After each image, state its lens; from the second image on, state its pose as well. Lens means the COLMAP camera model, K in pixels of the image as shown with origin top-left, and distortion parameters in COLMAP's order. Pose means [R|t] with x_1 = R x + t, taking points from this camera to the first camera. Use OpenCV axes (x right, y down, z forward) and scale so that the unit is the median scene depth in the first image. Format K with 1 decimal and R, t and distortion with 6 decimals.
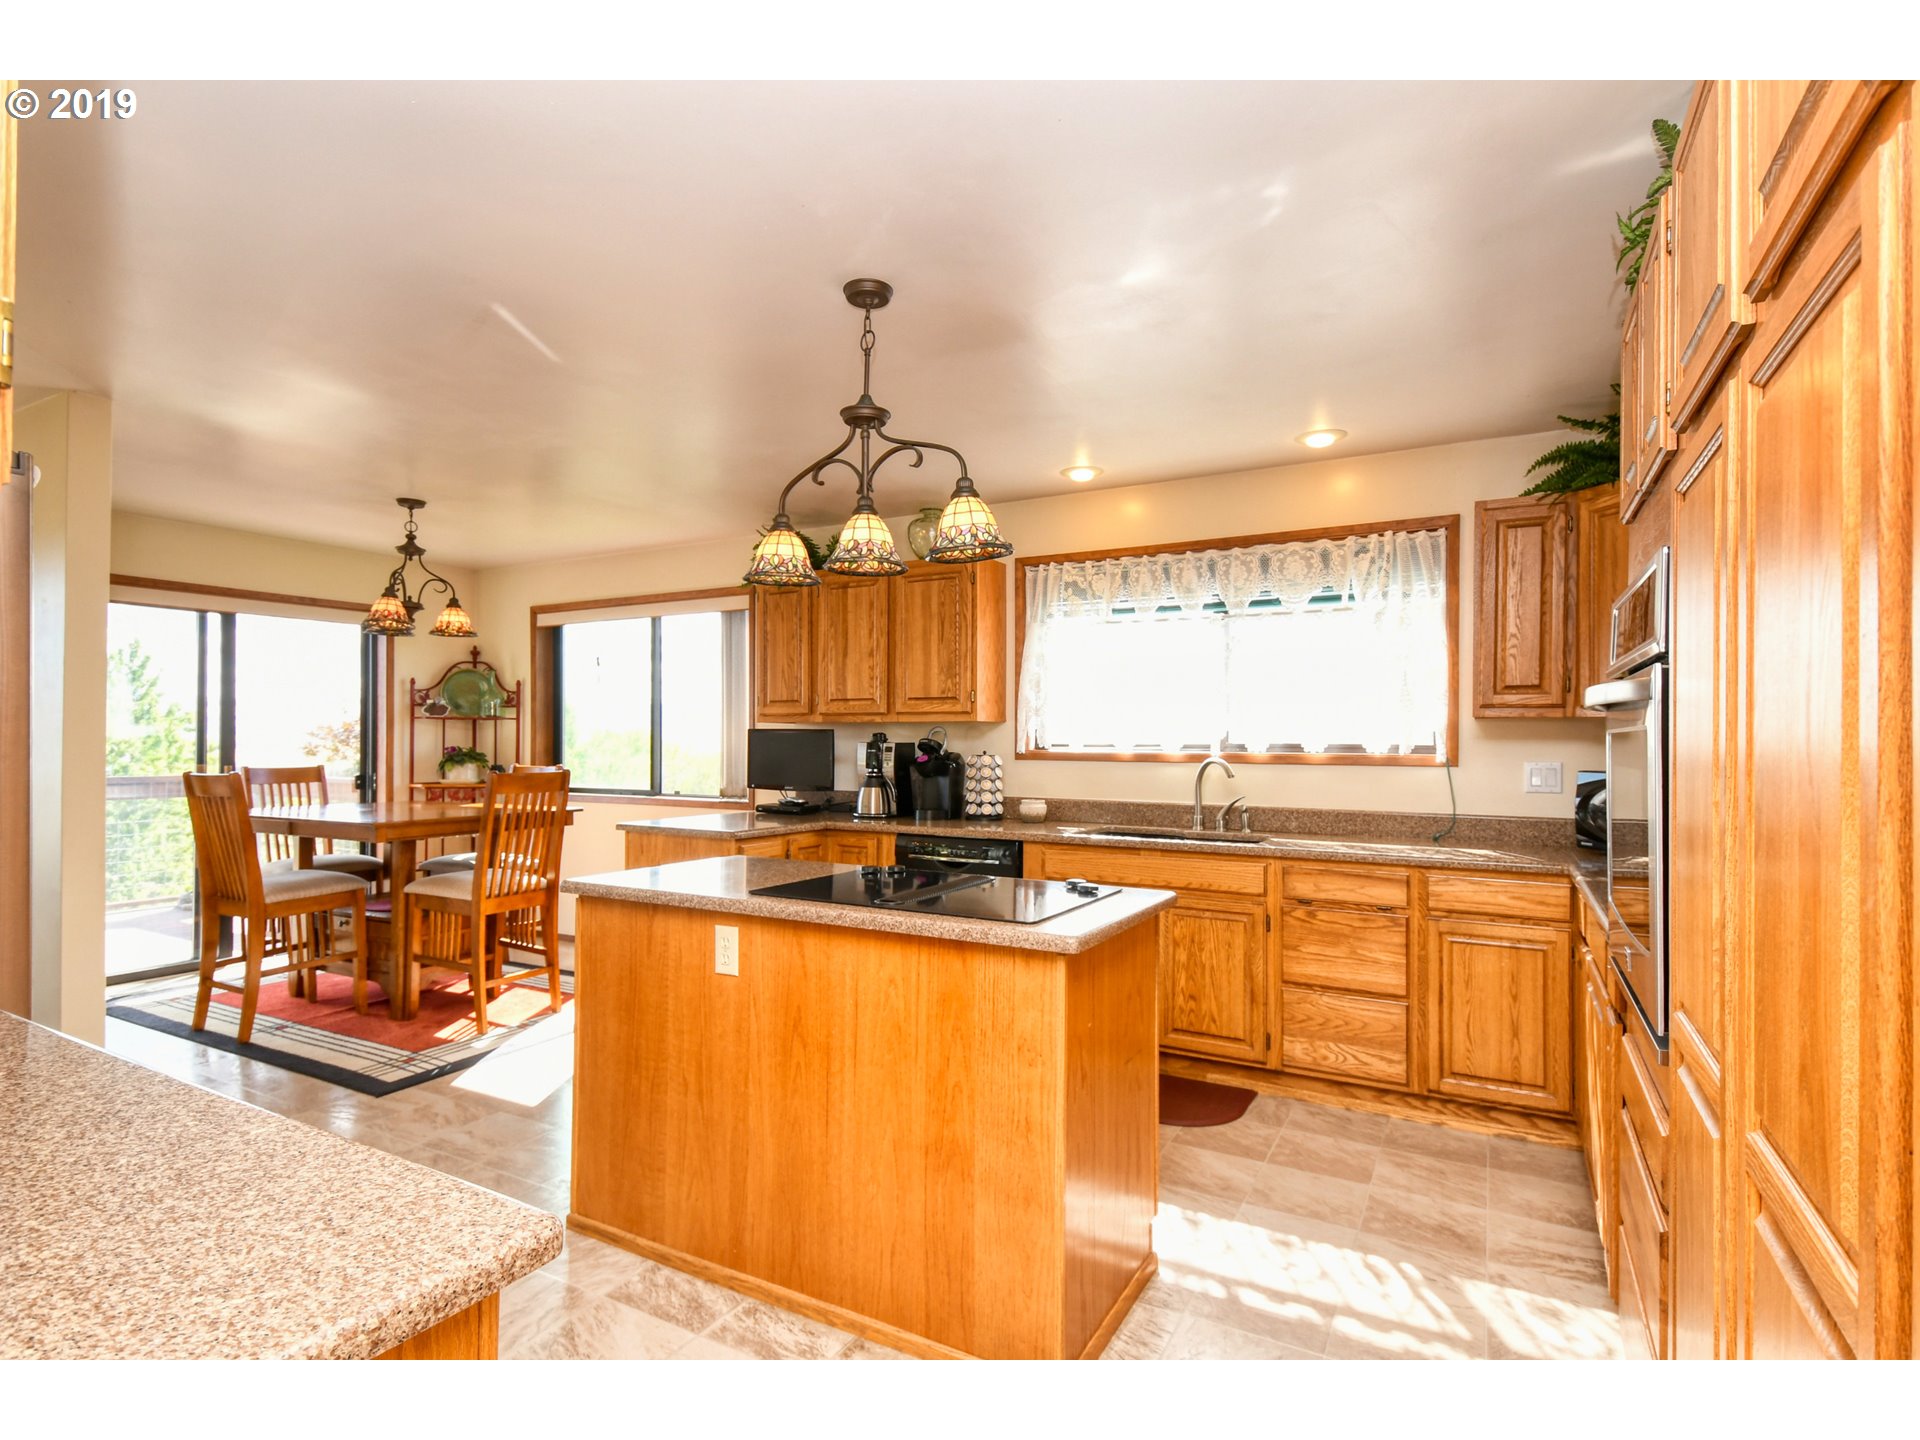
lens RADIAL K [[986.2, 0, 964.7], [0, 986.2, 732.2], [0, 0, 1]] dist [0.000541, -0.000342]
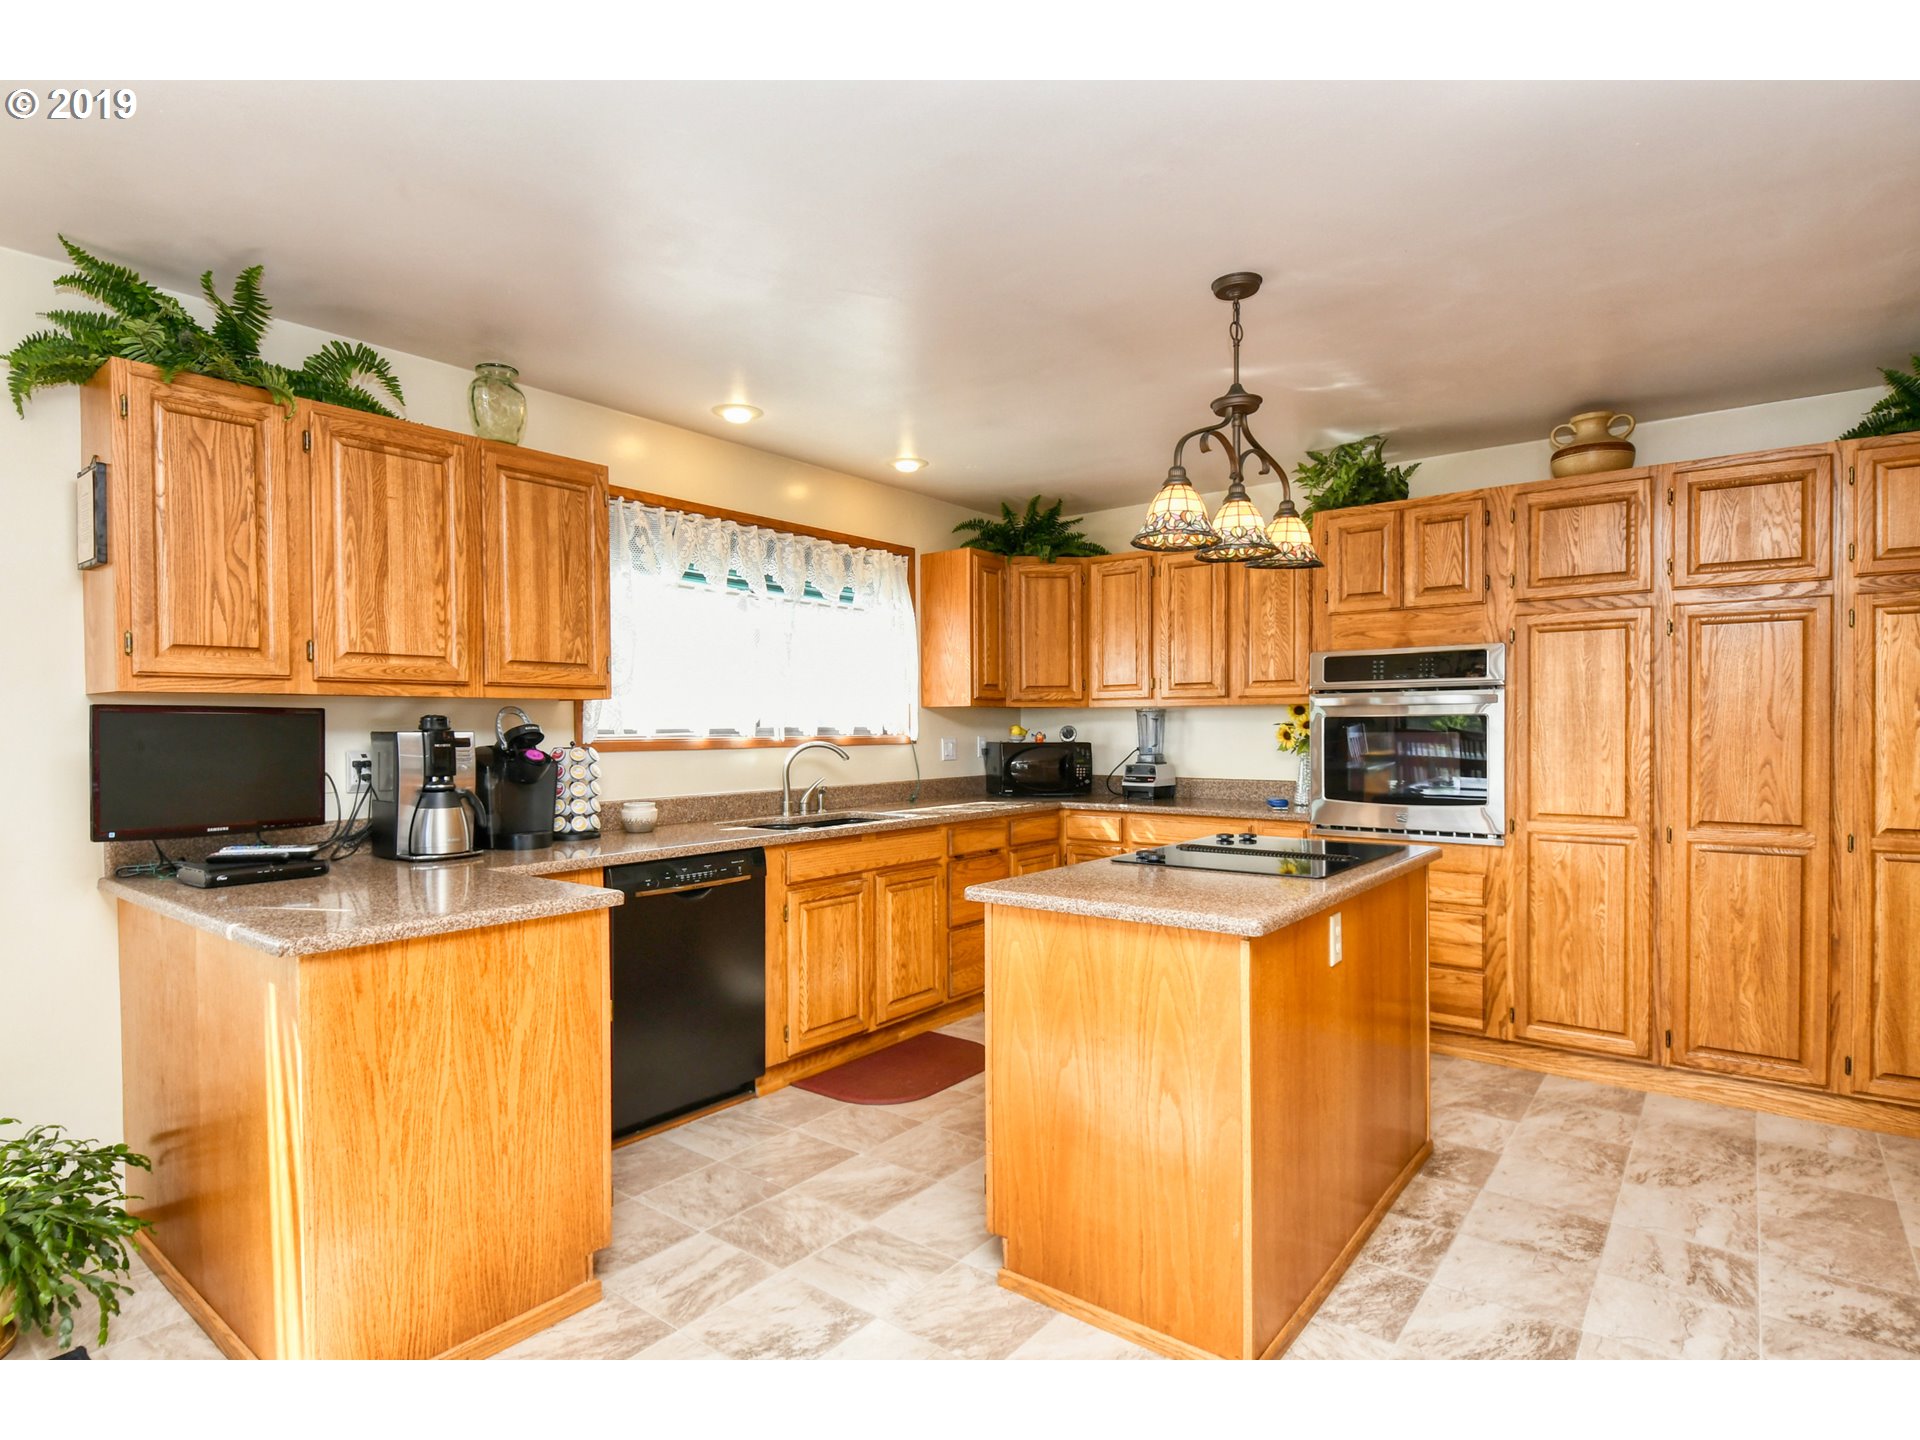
lens RADIAL K [[986.2, 0, 964.7], [0, 986.2, 732.2], [0, 0, 1]] dist [0.000541, -0.000342]
pose [[0.160731, -0.009970, 0.986948, -0.683387], [0.003343, 0.999949, 0.009557, 0.006954], [-0.986993, 0.001763, 0.160756, 0.652931]]
